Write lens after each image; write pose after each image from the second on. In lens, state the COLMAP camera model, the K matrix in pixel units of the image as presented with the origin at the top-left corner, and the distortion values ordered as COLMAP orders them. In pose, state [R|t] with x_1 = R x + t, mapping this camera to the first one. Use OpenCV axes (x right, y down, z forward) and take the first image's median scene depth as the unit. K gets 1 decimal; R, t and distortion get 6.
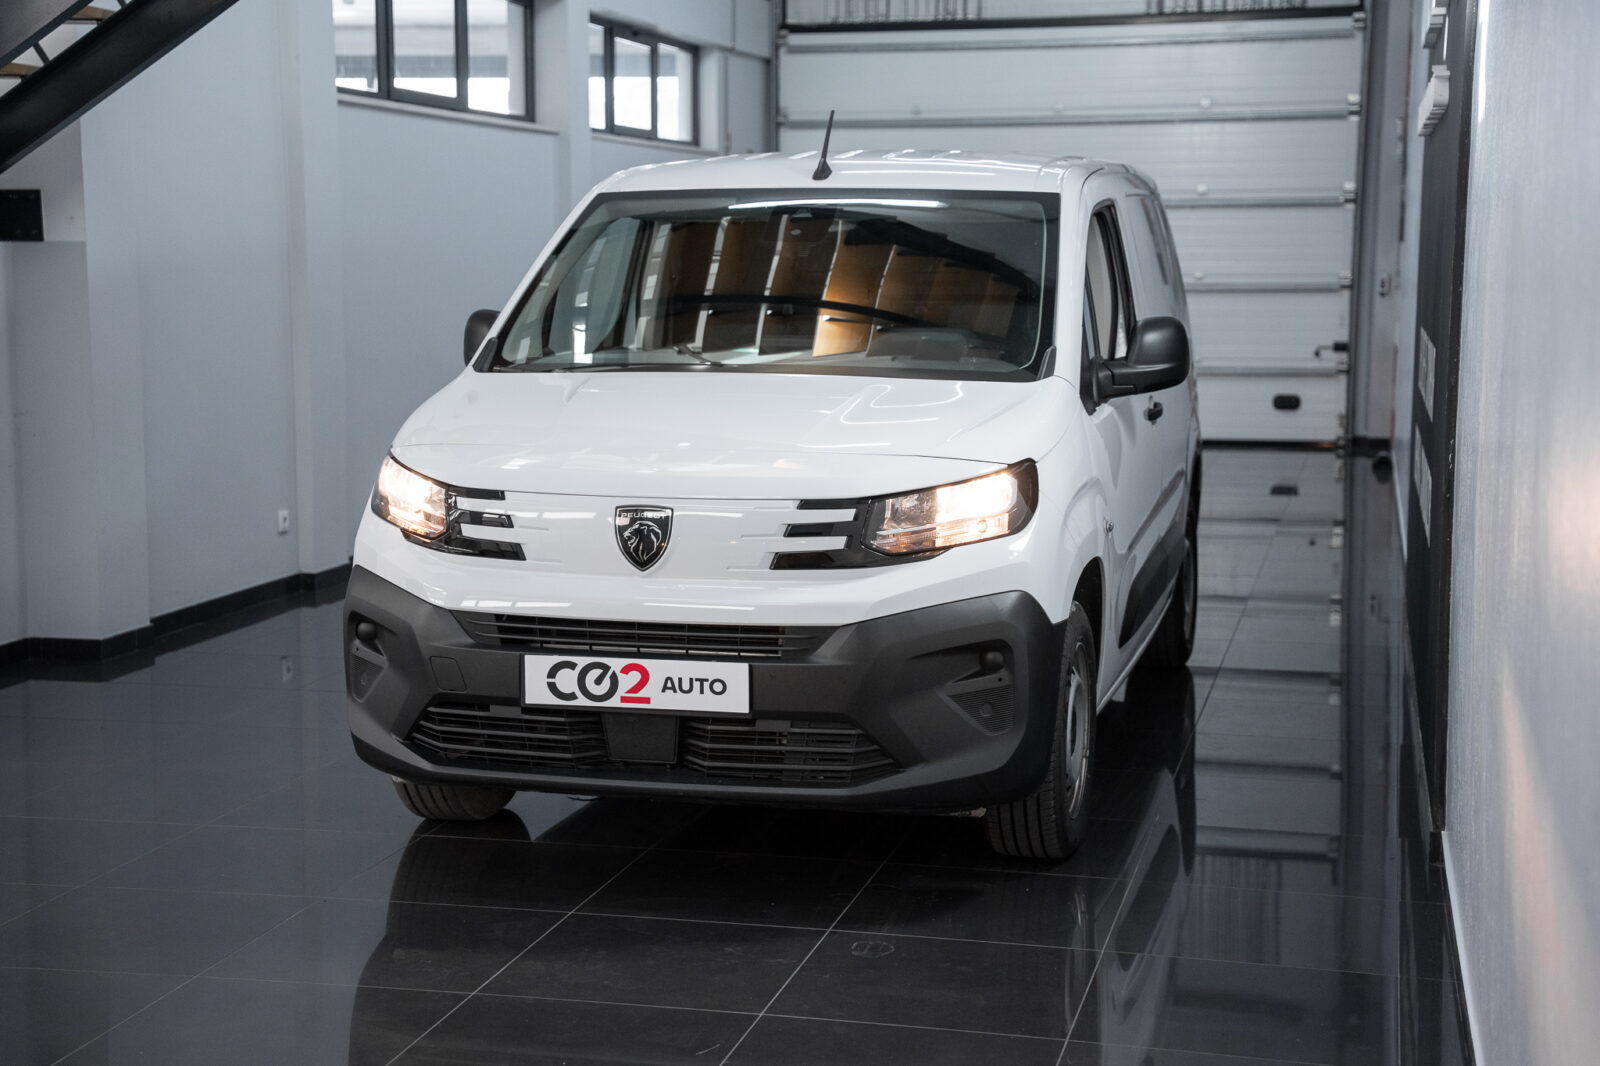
lens RADIAL K [[2568.7, 0, 800.0], [0, 2568.7, 533.0], [0, 0, 1]] dist [0.130160, -0.068991]
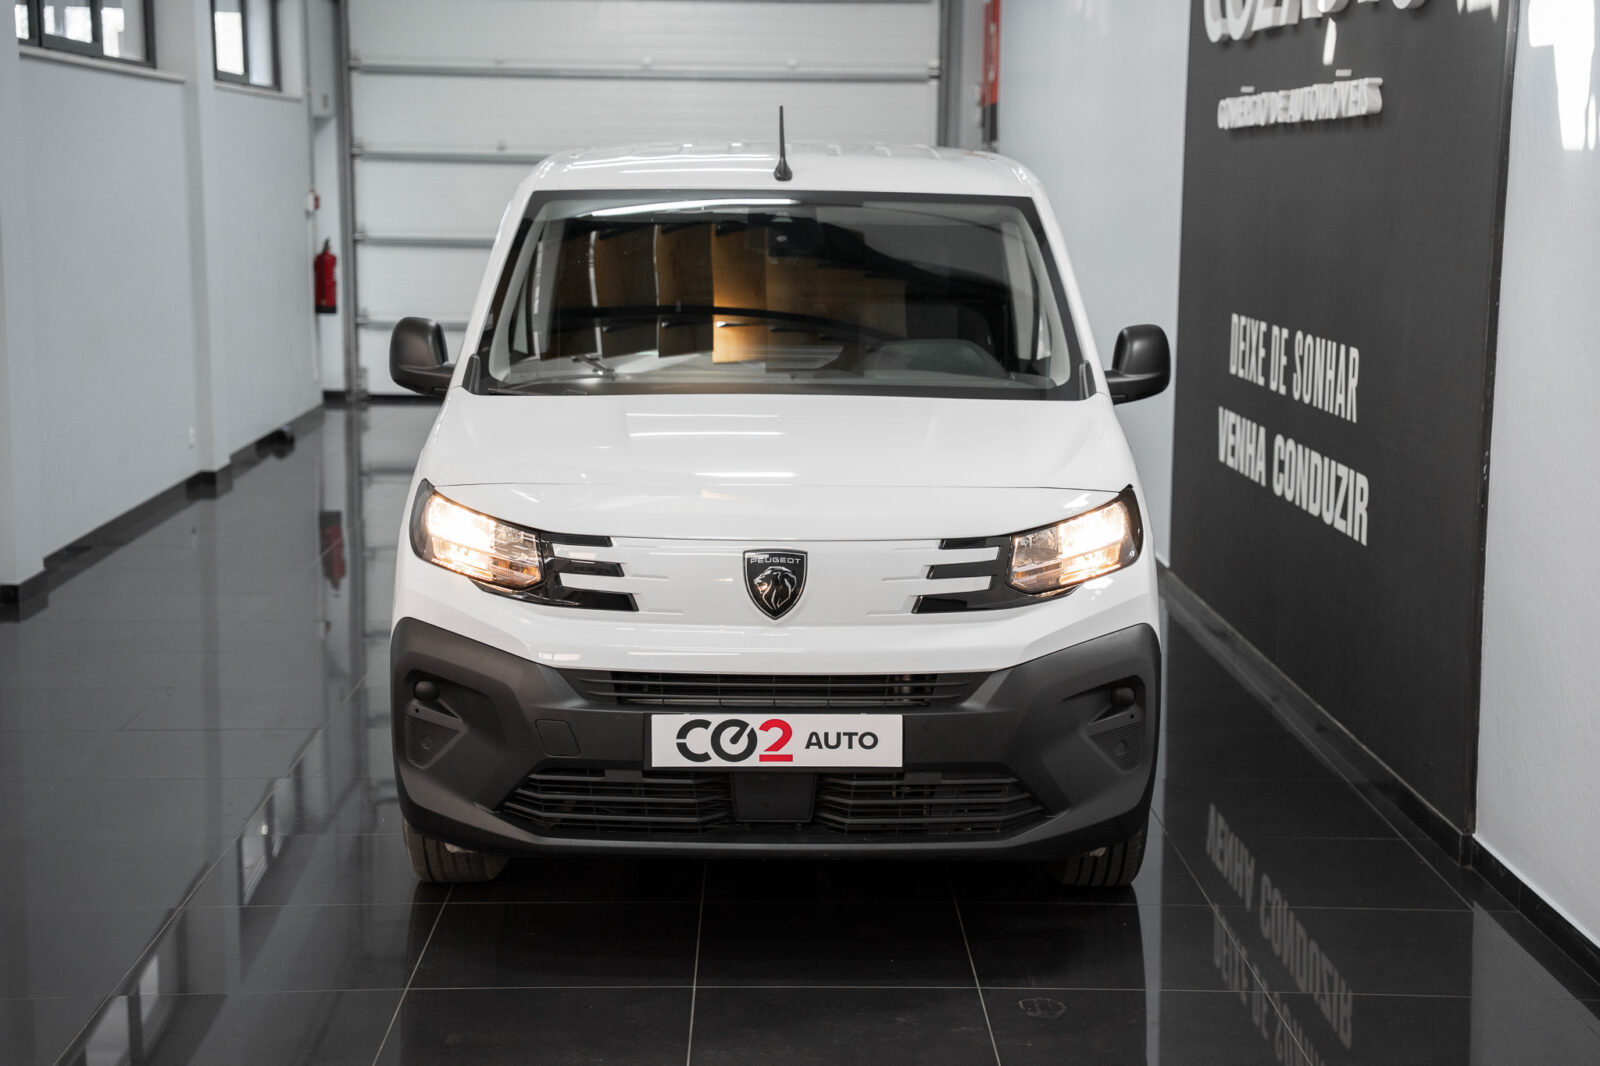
lens RADIAL K [[2423.5, 0, 800.0], [0, 2423.5, 533.0], [0, 0, 1]] dist [0.183567, 0.108623]
pose [[0.968418, -0.031028, 0.247394, -0.269919], [0.025077, 0.999316, 0.027169, -0.040446], [-0.248068, -0.020107, 0.968534, 0.142568]]
